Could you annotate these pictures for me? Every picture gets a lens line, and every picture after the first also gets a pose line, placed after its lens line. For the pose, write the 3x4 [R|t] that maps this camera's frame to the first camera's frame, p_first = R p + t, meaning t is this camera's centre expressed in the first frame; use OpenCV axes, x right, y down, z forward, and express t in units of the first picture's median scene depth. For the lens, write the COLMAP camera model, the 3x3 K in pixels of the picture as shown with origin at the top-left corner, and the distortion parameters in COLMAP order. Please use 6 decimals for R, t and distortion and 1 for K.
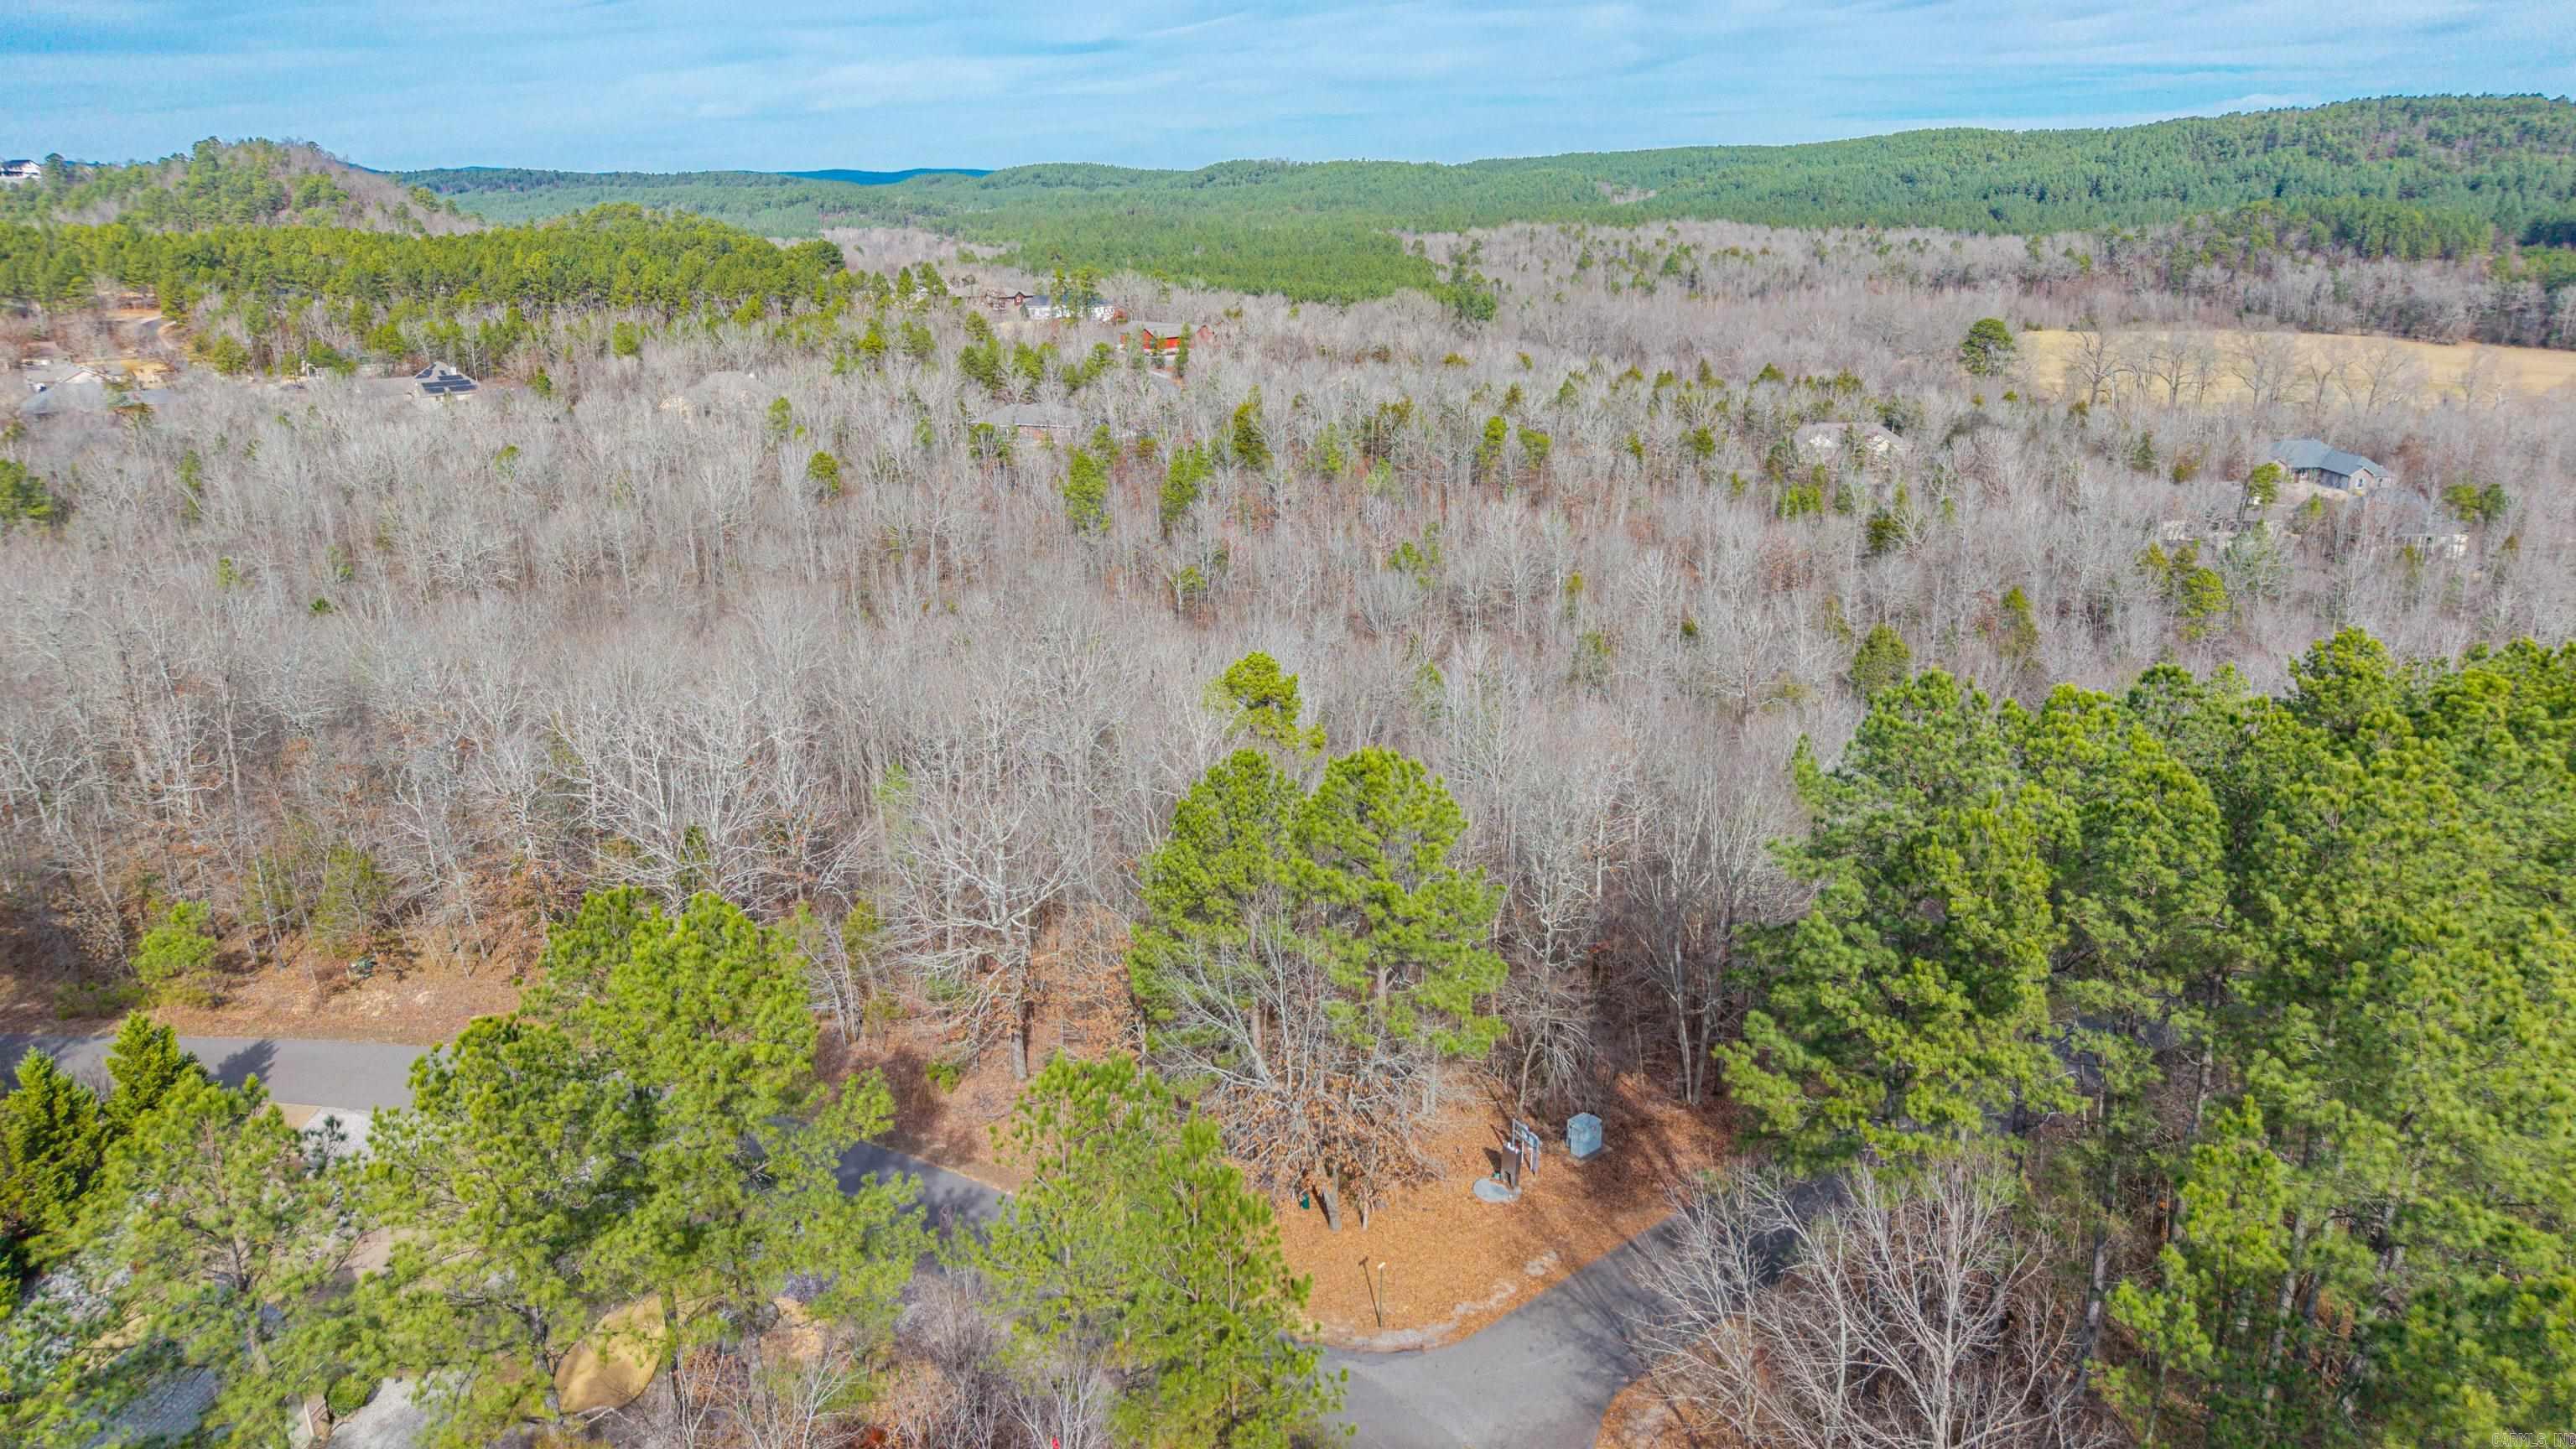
lens RADIAL K [[1755.2, 0, 1297.7], [0, 1755.2, 706.9], [0, 0, 1]] dist [0.010645, -0.009323]
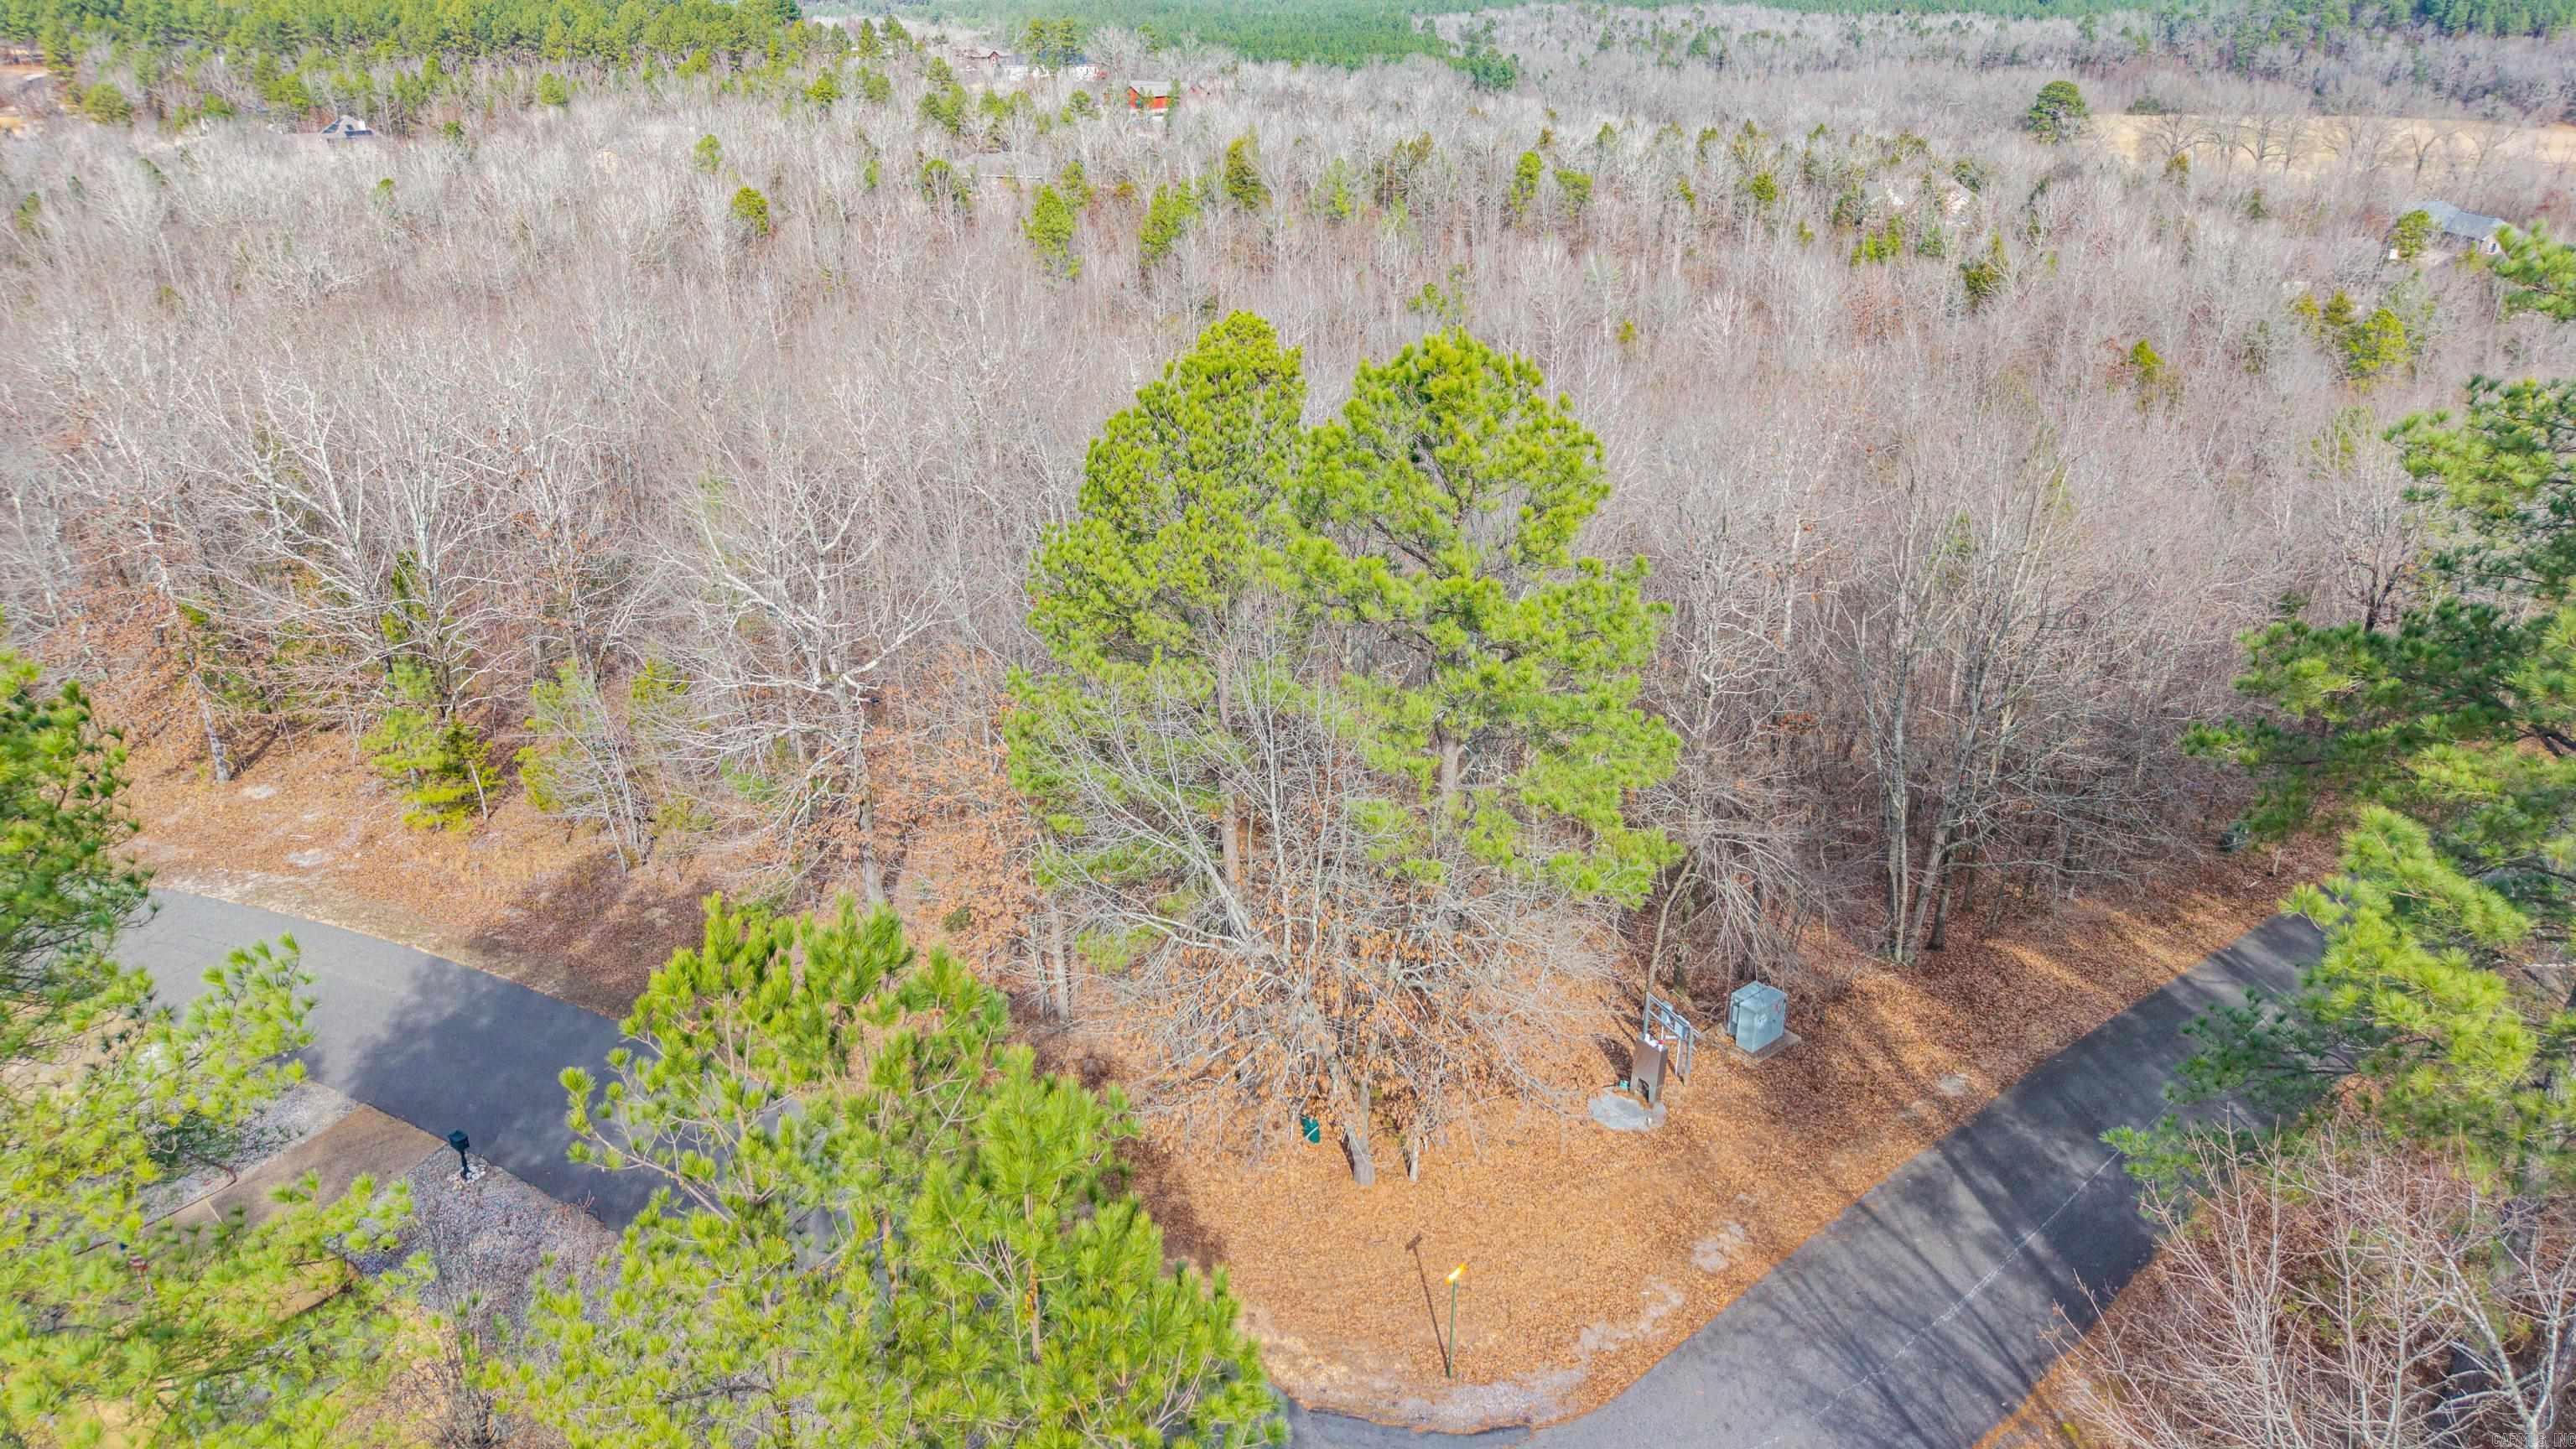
lens RADIAL K [[1755.2, 0, 1281.8], [0, 1755.2, 735.2], [0, 0, 1]] dist [0.010645, -0.009323]
pose [[0.999956, 0.002372, -0.009055, -0.000388], [-0.001301, 0.993193, 0.116475, 0.020757], [0.009269, -0.116458, 0.993152, 0.113568]]
